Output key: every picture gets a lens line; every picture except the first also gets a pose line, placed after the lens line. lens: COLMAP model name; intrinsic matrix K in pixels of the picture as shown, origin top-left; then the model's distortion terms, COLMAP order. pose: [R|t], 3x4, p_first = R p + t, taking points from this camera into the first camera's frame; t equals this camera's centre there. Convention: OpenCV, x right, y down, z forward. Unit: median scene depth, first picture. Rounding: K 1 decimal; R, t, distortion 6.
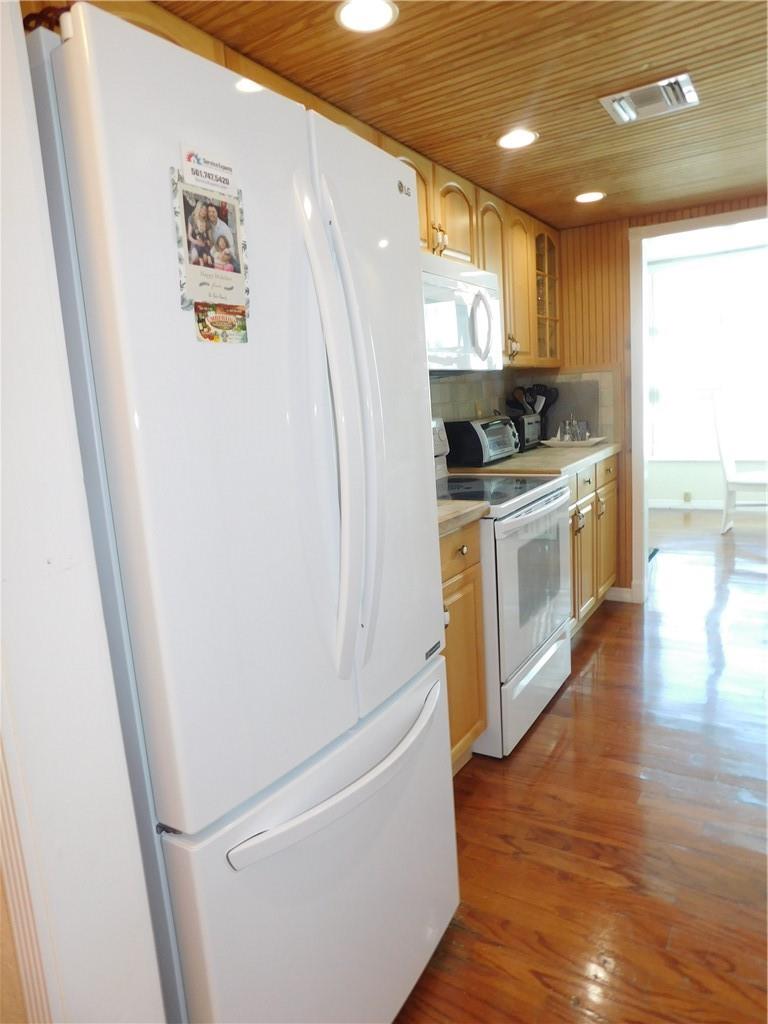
lens RADIAL K [[671.3, 0, 384.0], [0, 671.3, 512.0], [0, 0, 1]] dist [-0.082988, 0.067511]
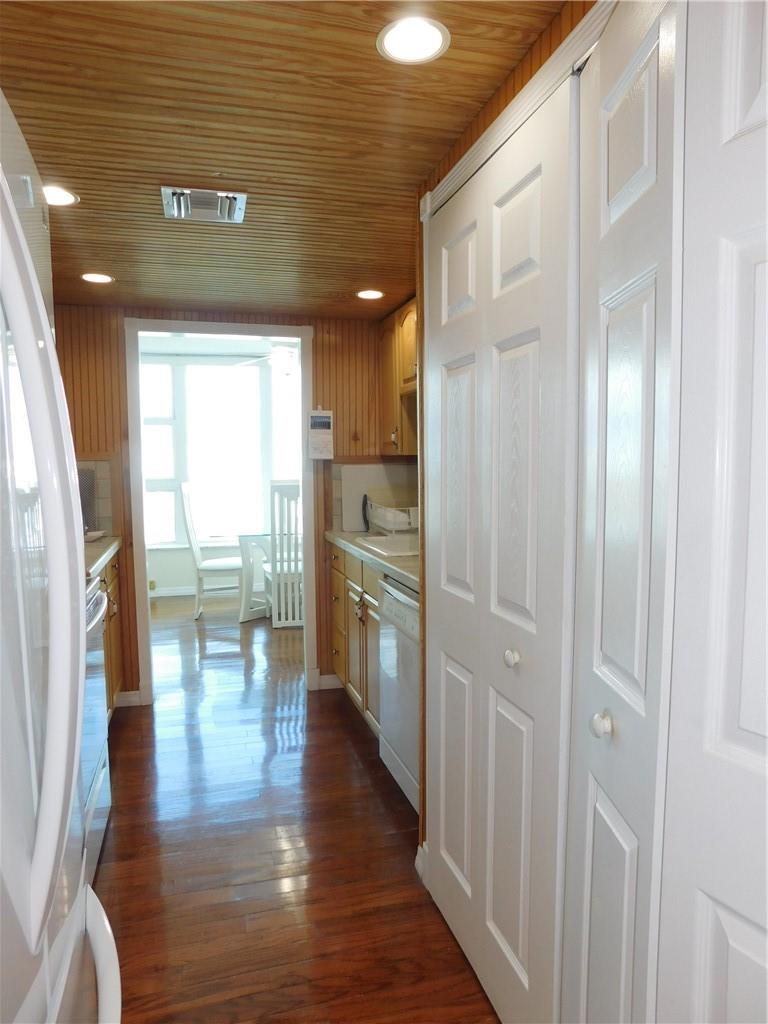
lens RADIAL K [[671.3, 0, 384.0], [0, 671.3, 512.0], [0, 0, 1]] dist [-0.082988, 0.067511]
pose [[0.673058, 0.005633, 0.739569, -0.141653], [0.089510, 0.992000, -0.089016, -0.033197], [-0.734154, 0.126112, 0.667169, 0.148382]]
